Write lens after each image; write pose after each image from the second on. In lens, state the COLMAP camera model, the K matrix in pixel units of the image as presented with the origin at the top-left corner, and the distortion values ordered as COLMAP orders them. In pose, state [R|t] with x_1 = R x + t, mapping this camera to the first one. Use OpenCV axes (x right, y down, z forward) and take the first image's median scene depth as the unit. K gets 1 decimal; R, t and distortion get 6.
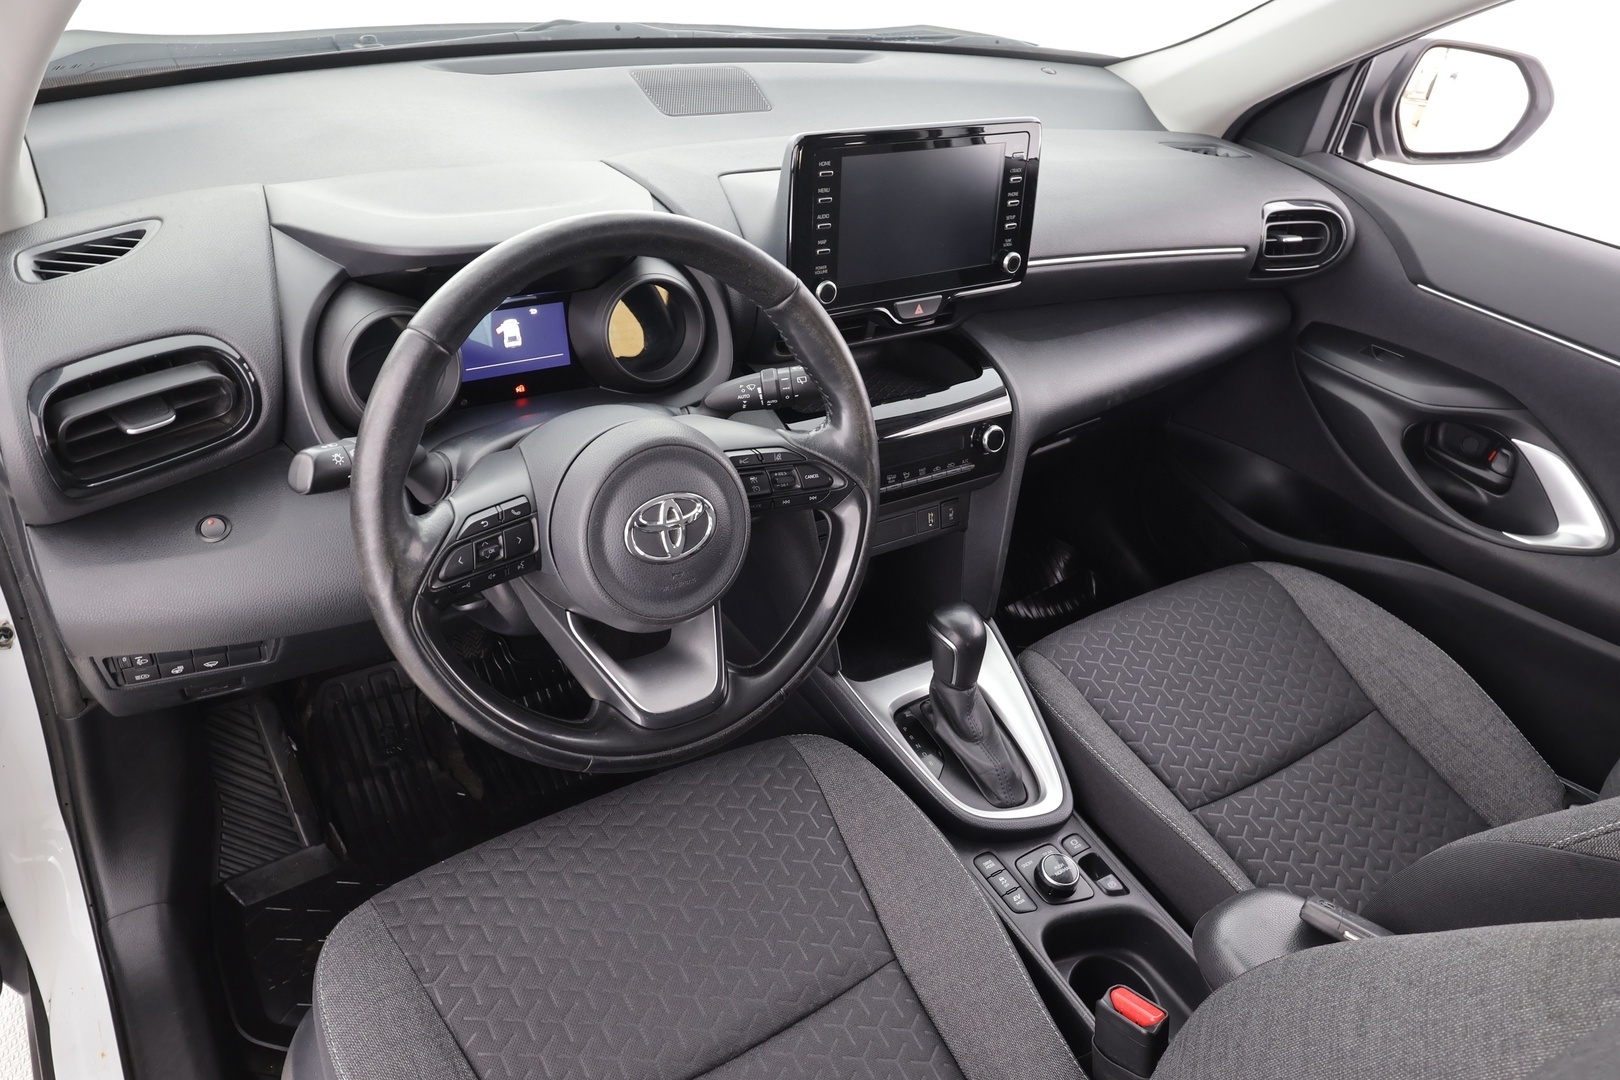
lens RADIAL K [[1184.4, 0, 810.0], [0, 1184.4, 540.0], [0, 0, 1]] dist [0.010970, 0.003571]
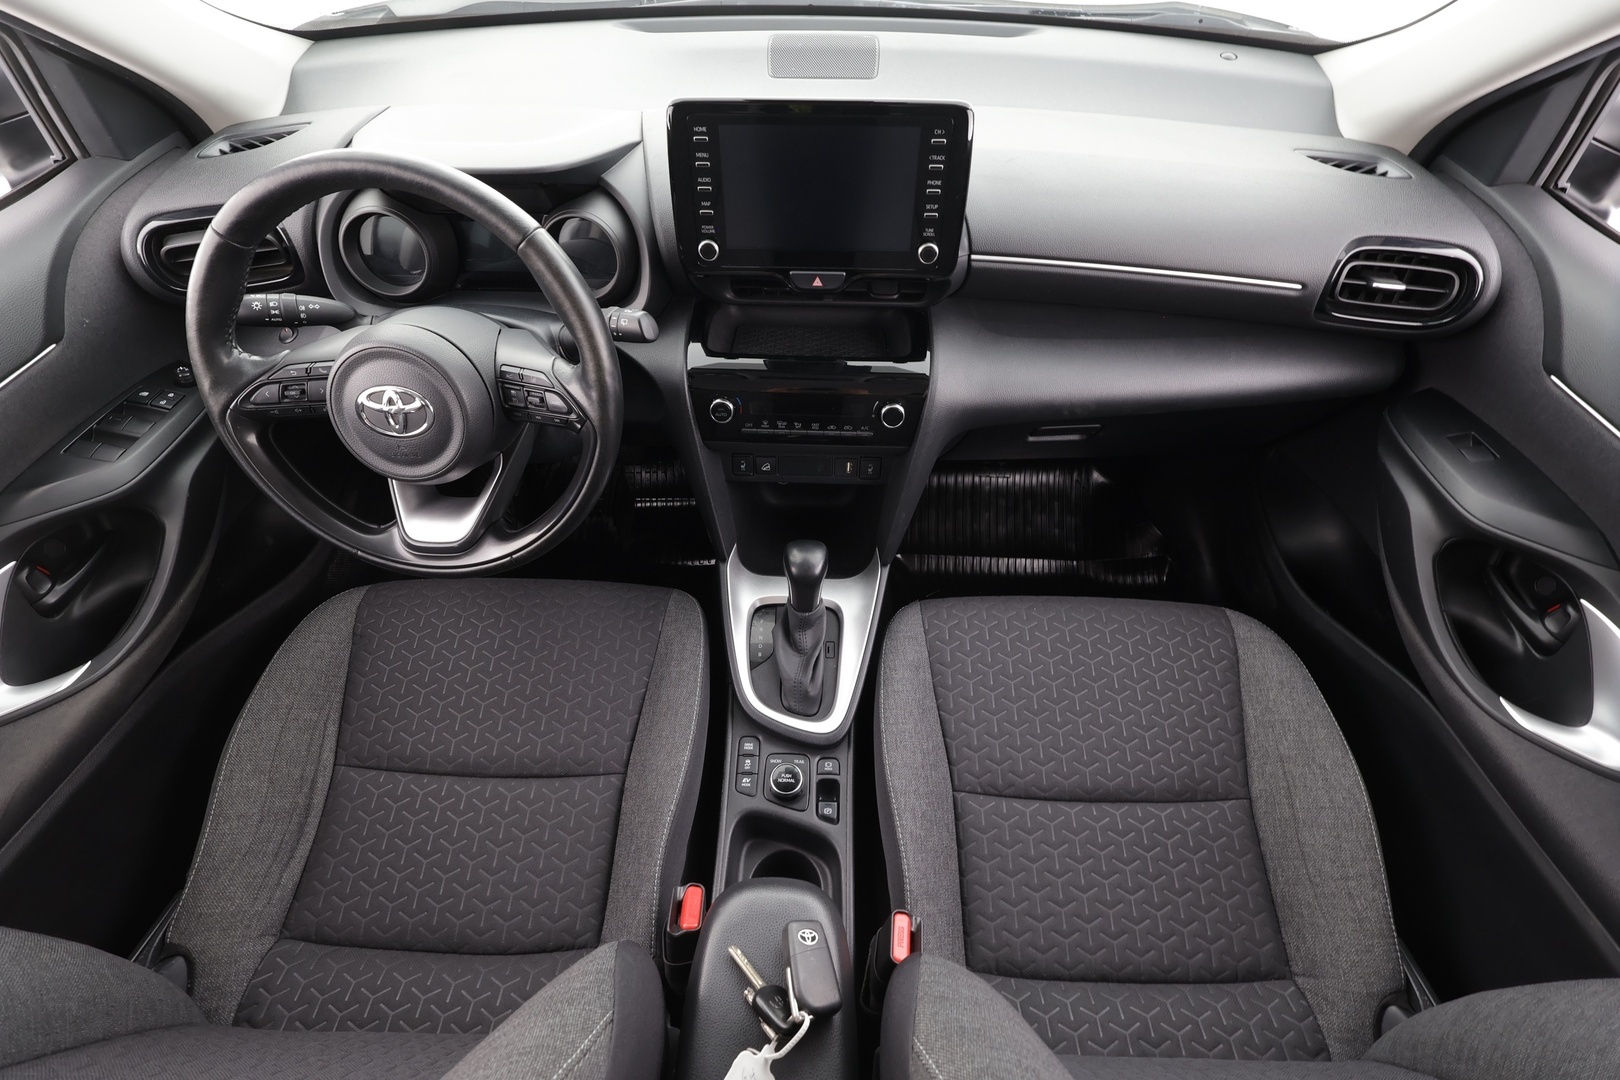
lens RADIAL K [[767.5, 0, 810.0], [0, 767.5, 540.0], [0, 0, 1]] dist [0.001026, 0.001929]
pose [[0.804487, 0.354264, -0.476758, 0.481242], [-0.253304, 0.930639, 0.264100, -0.148772], [0.537251, -0.091700, 0.838423, 0.355775]]
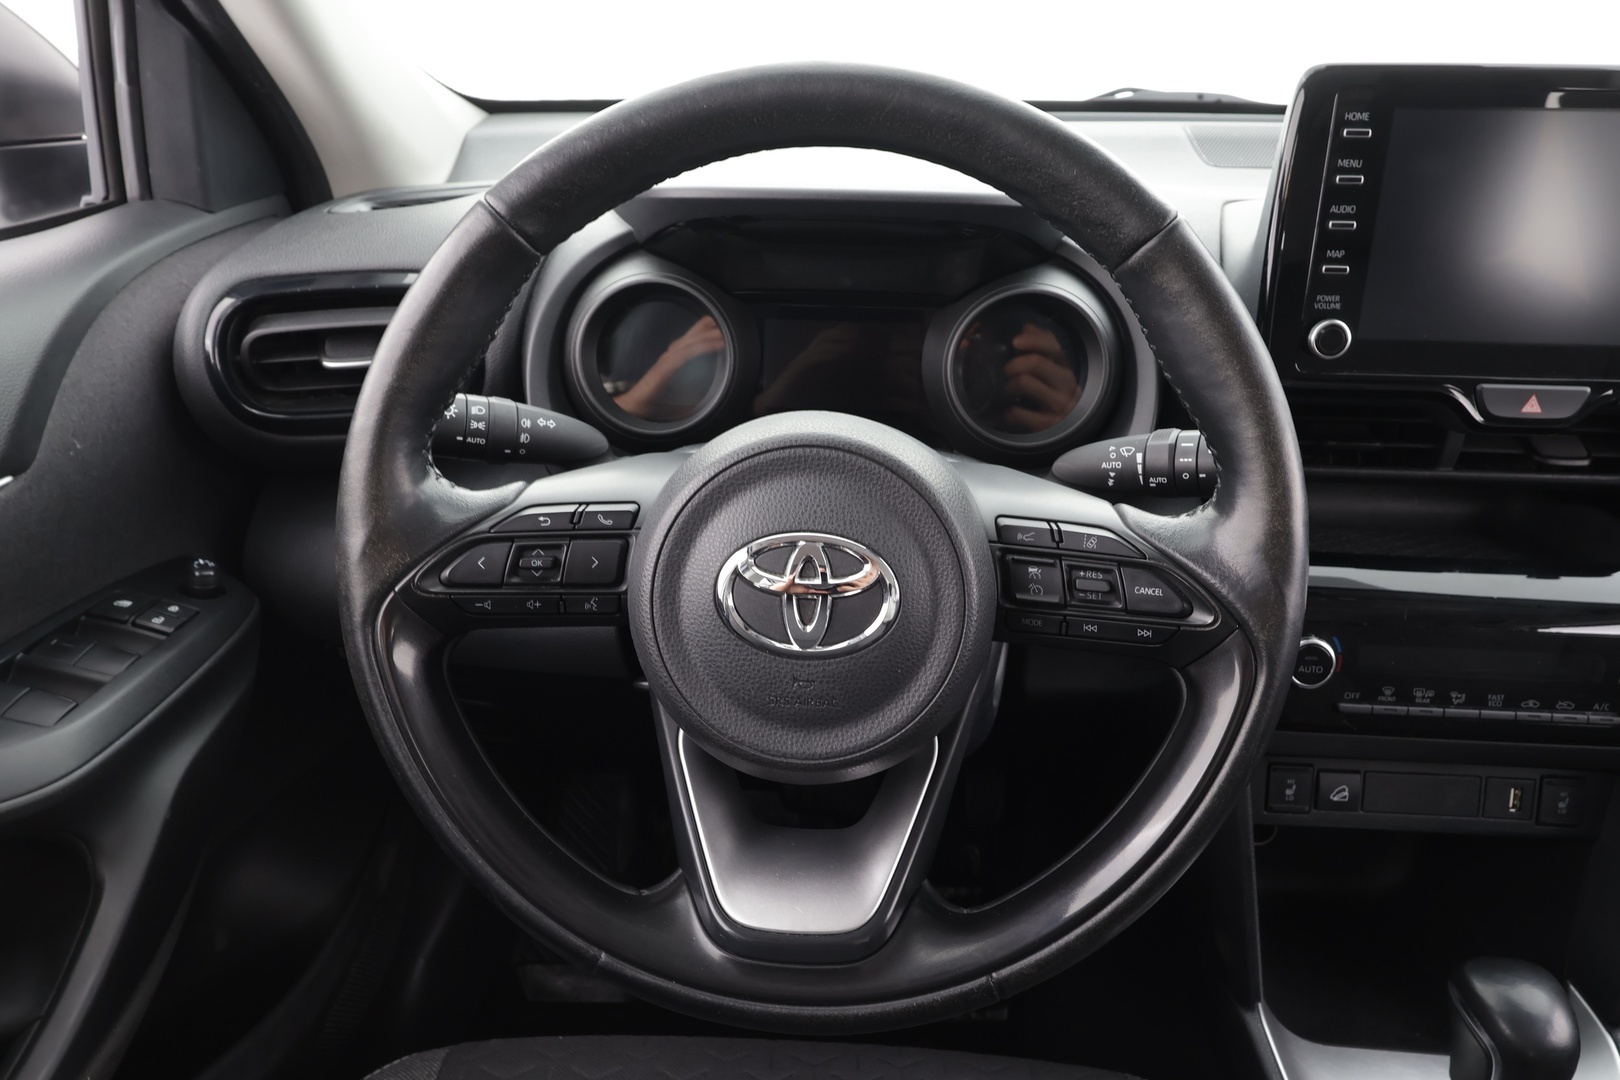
lens RADIAL K [[1072.0, 0, 801.3], [0, 1072.0, 540.0], [0, 0, 1]] dist [0.005897, -0.000843]
pose [[0.796833, 0.161447, -0.582230, 0.115498], [-0.273504, 0.955638, -0.109324, 0.014110], [0.538751, 0.246355, 0.805640, 0.400530]]
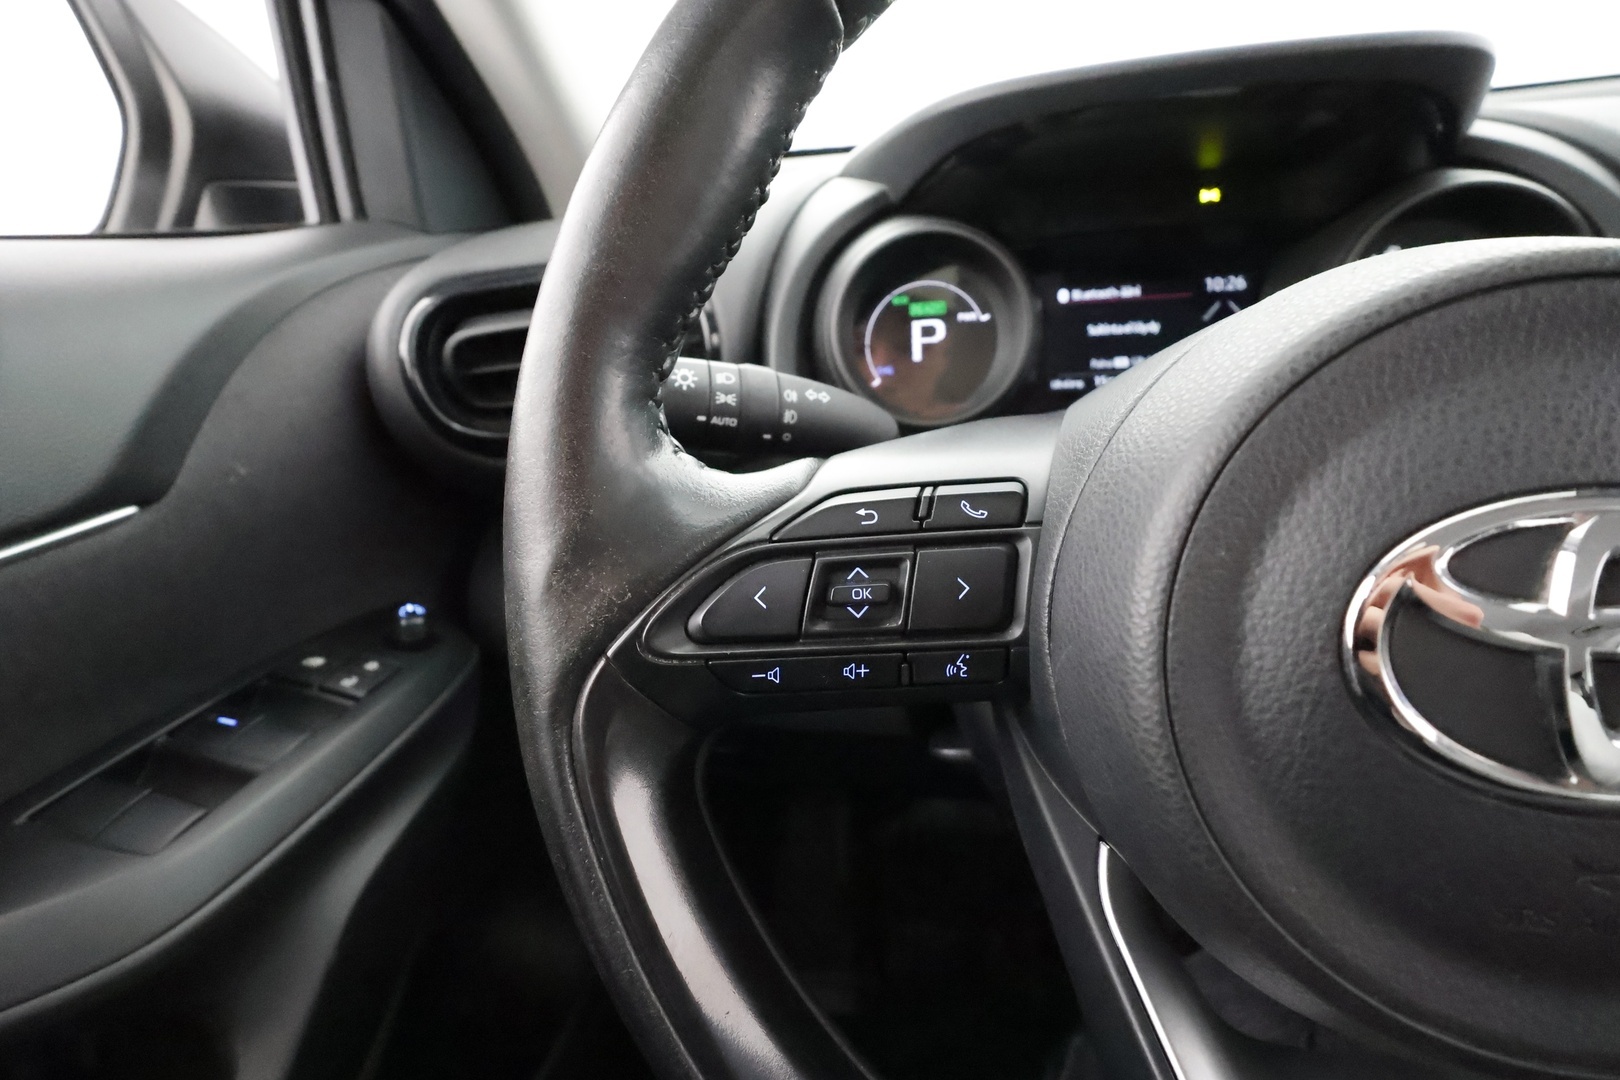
lens RADIAL K [[728.9, 0, 810.0], [0, 728.9, 540.0], [0, 0, 1]] dist [-0.001022, 0.000000]
pose [[0.720359, 0.096291, -0.686885, -0.090868], [-0.245055, 0.961781, -0.122170, 0.015473], [0.648869, 0.256331, 0.716424, 0.549465]]
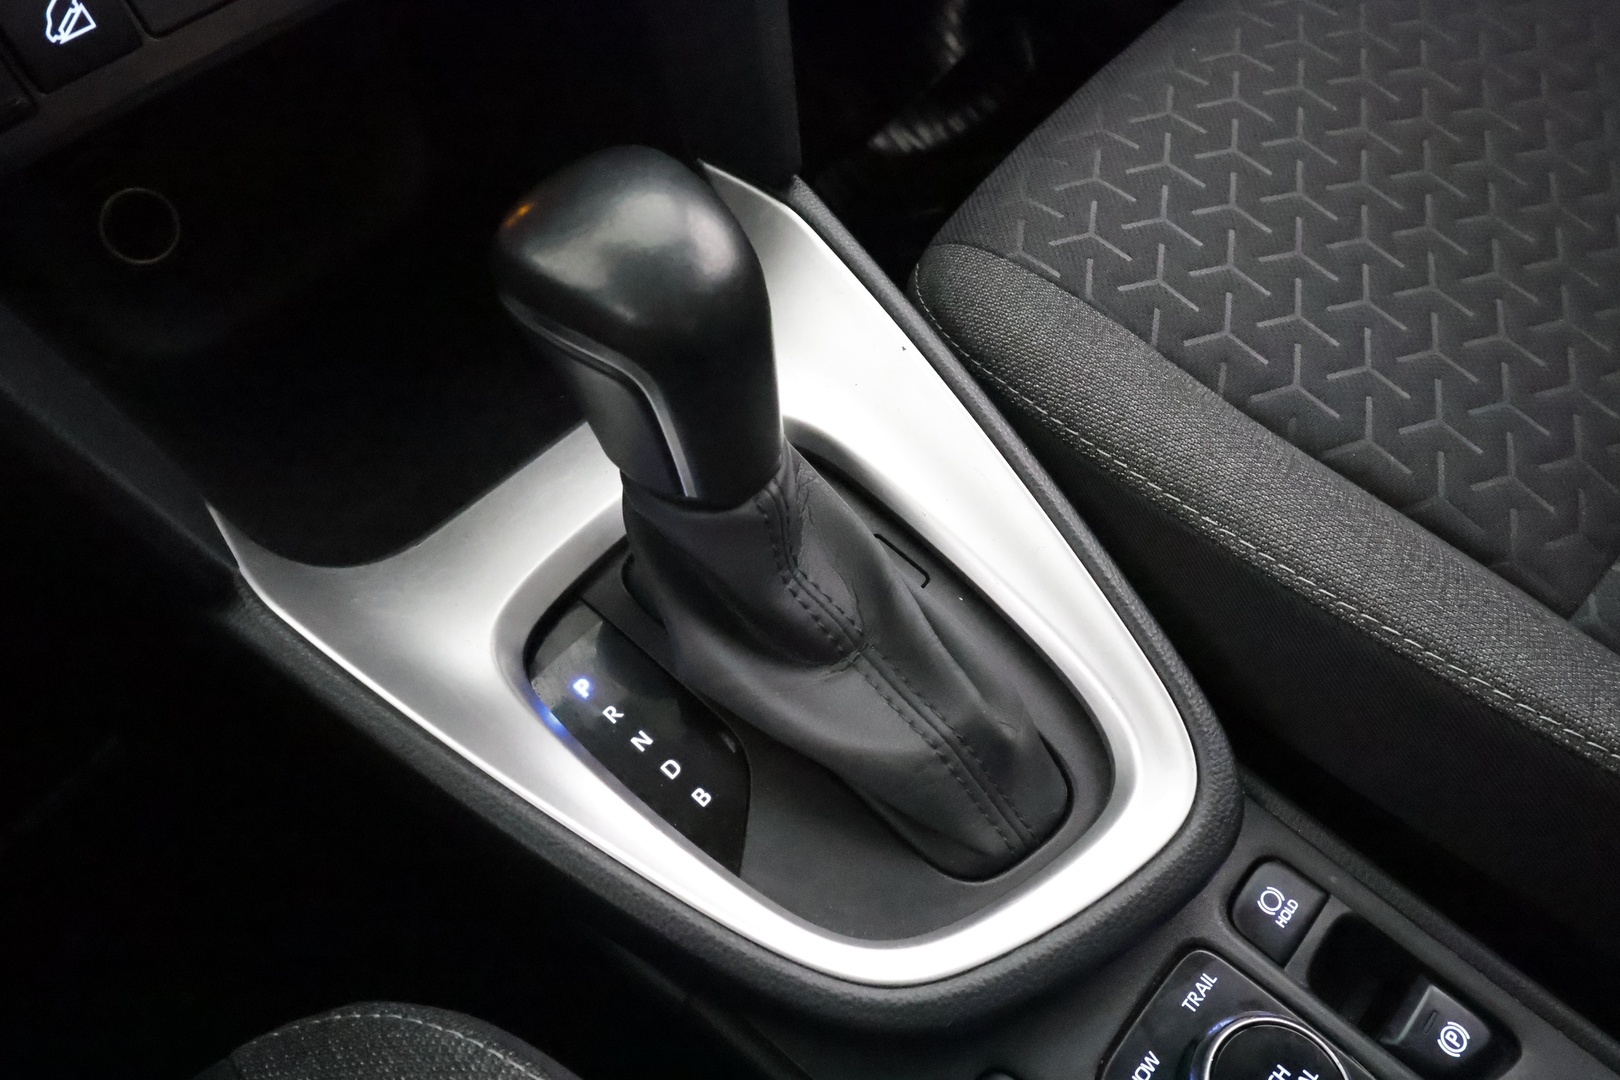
lens RADIAL K [[1184.4, 0, 810.0], [0, 1184.4, 540.0], [0, 0, 1]] dist [0.010970, 0.003571]
pose [[0.955177, -0.295931, 0.007789, 0.138903], [0.276569, 0.901447, 0.333022, 0.054277], [-0.105573, -0.315941, 0.942887, 0.754211]]
